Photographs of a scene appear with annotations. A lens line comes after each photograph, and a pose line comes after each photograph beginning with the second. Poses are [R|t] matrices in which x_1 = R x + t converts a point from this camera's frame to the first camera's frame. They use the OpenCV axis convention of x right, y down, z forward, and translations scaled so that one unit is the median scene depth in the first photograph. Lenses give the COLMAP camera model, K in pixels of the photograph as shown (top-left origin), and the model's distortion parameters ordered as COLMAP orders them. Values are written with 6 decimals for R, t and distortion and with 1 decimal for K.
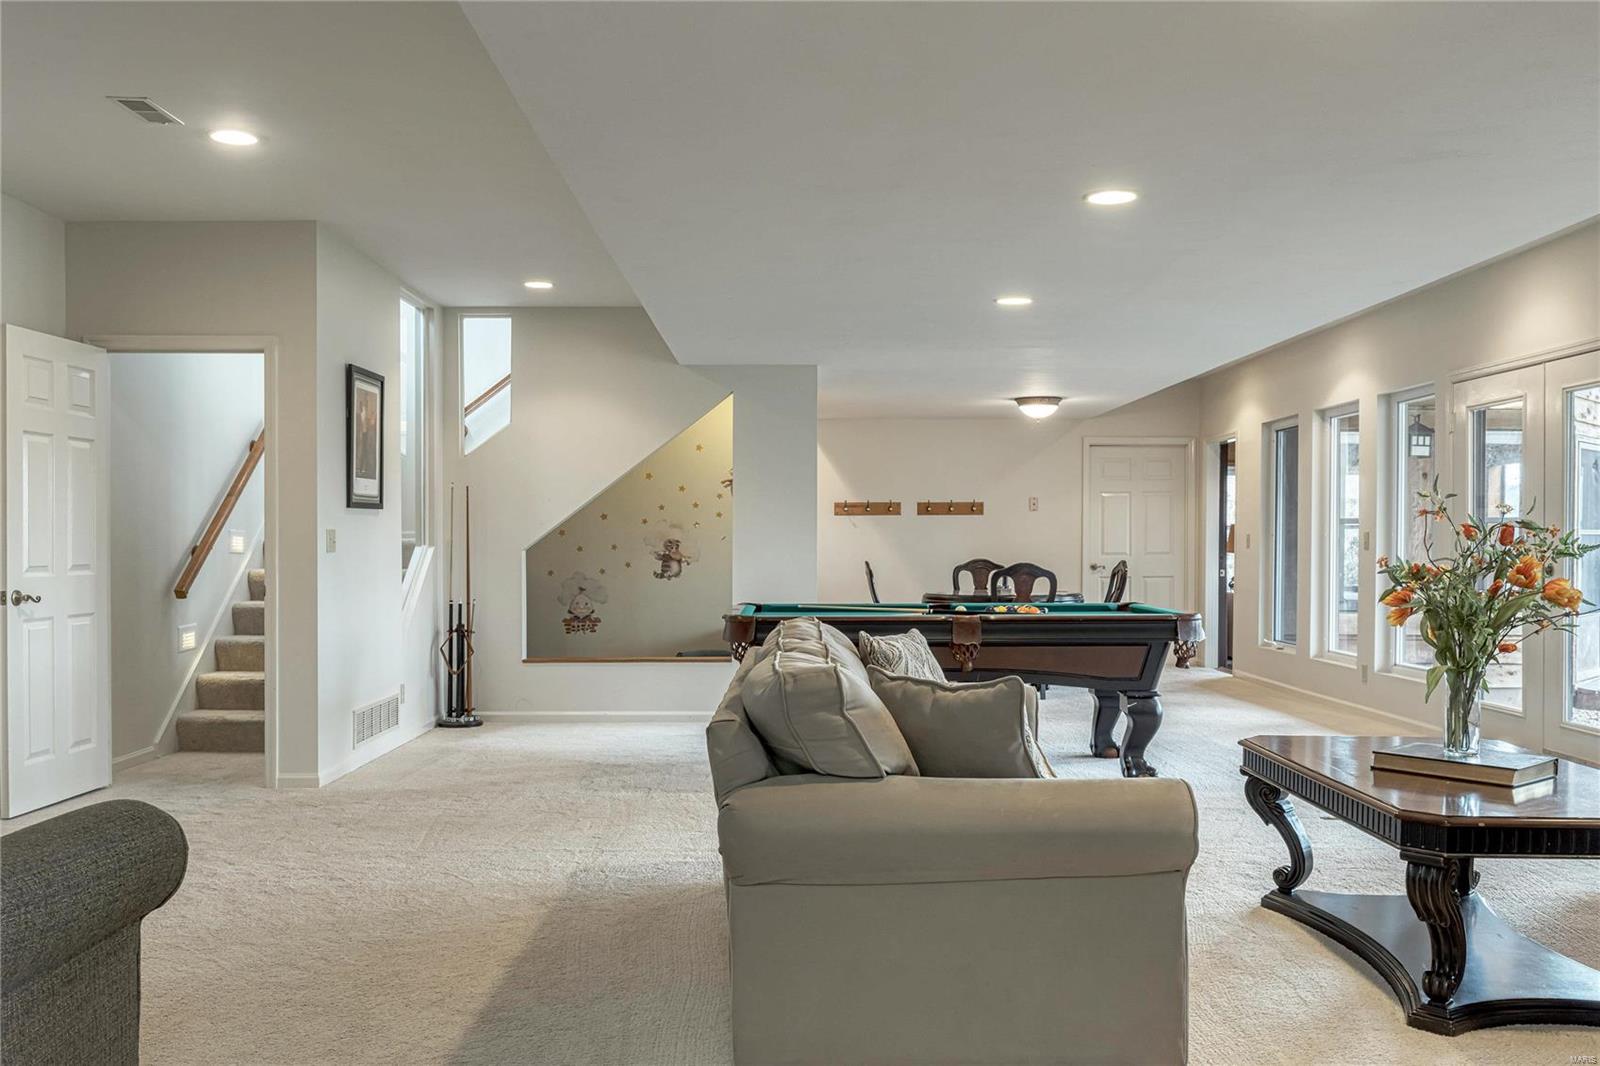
lens RADIAL K [[1349.0, 0, 800.2], [0, 1349.0, 536.8], [0, 0, 1]] dist [-0.000904, -0.000428]
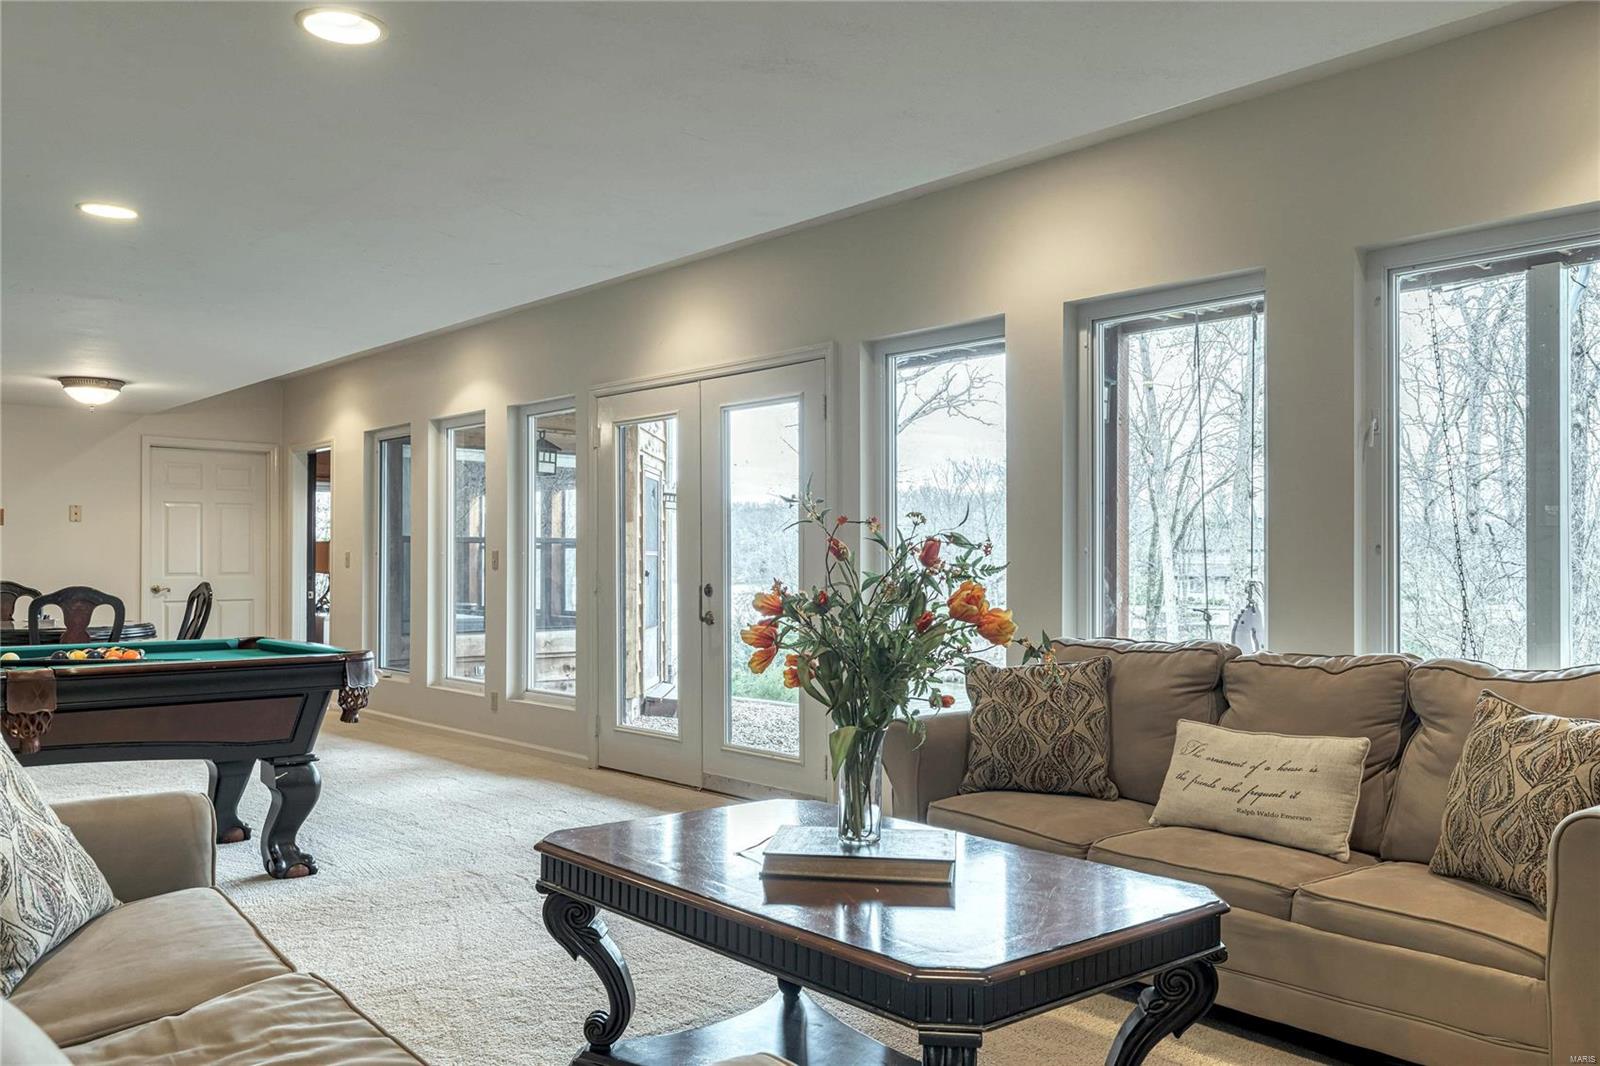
lens RADIAL K [[1285.1, 0, 819.7], [0, 1285.1, 561.8], [0, 0, 1]] dist [0.006355, 0.001263]
pose [[0.752503, 0.003484, 0.658580, -0.001464], [-0.006349, 0.999978, 0.001964, 0.001034], [-0.658559, -0.005659, 0.752508, 0.174982]]
